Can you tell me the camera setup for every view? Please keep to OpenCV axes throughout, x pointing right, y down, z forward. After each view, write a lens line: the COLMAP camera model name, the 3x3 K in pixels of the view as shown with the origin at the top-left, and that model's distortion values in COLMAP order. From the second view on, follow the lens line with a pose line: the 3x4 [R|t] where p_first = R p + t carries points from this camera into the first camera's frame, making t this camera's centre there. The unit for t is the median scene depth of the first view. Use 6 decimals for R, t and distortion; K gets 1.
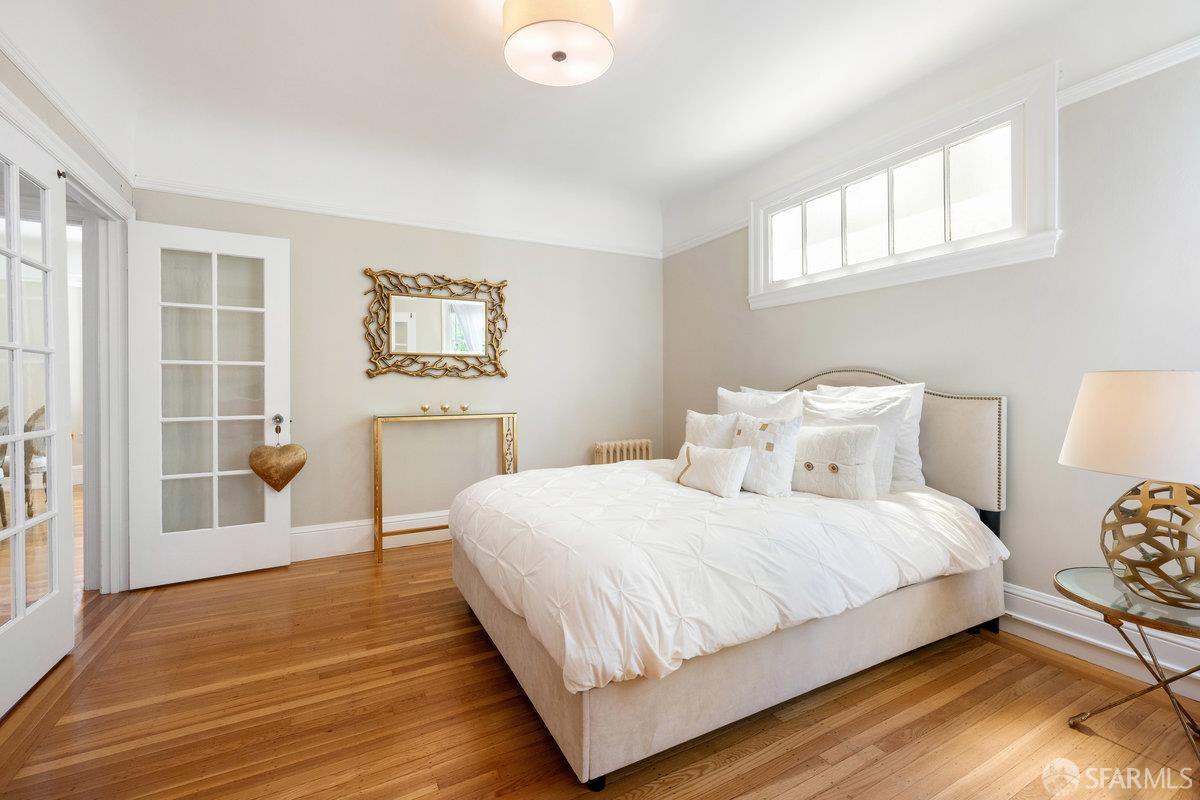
lens RADIAL K [[515.1, 0, 597.0], [0, 515.1, 392.8], [0, 0, 1]] dist [-0.003414, -0.000319]
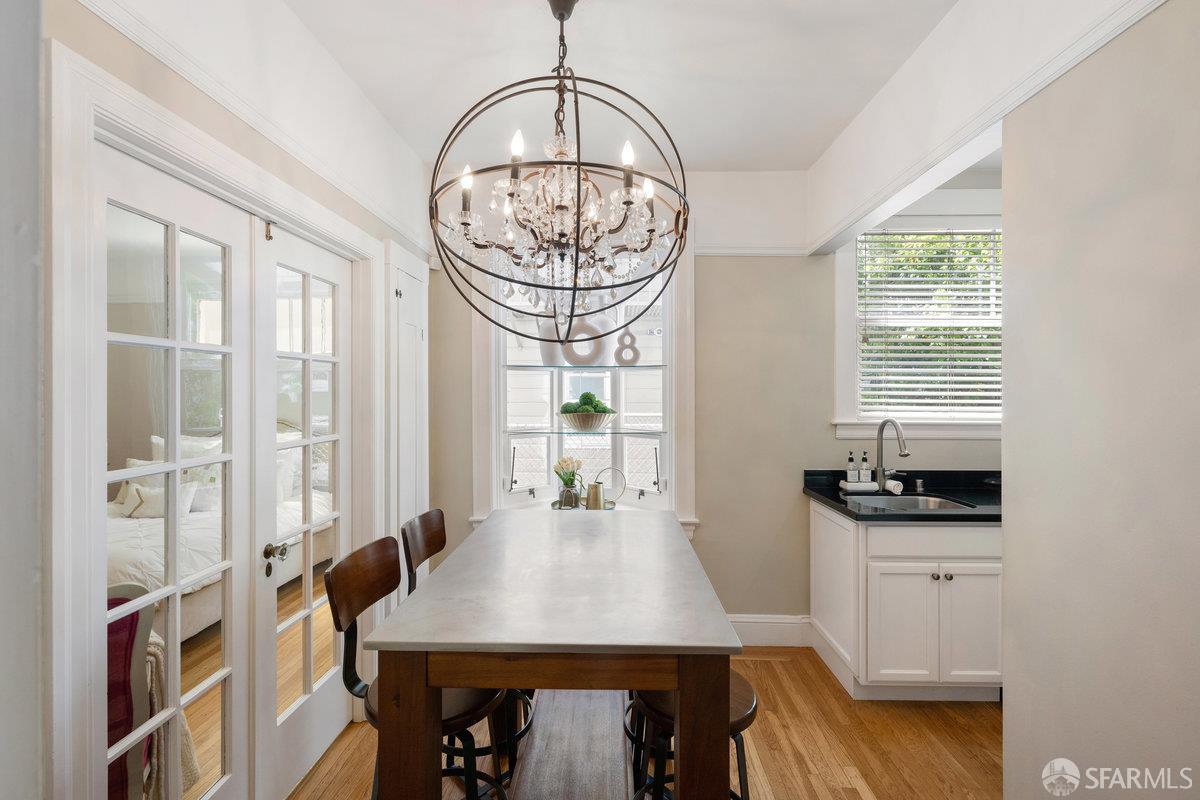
lens RADIAL K [[515.1, 0, 597.0], [0, 515.1, 392.8], [0, 0, 1]] dist [-0.003414, -0.000319]
pose [[0.511554, 0.002111, 0.859249, -0.369371], [0.012024, 0.999881, -0.009615, -0.120341], [-0.859167, 0.015250, 0.511468, -0.724702]]
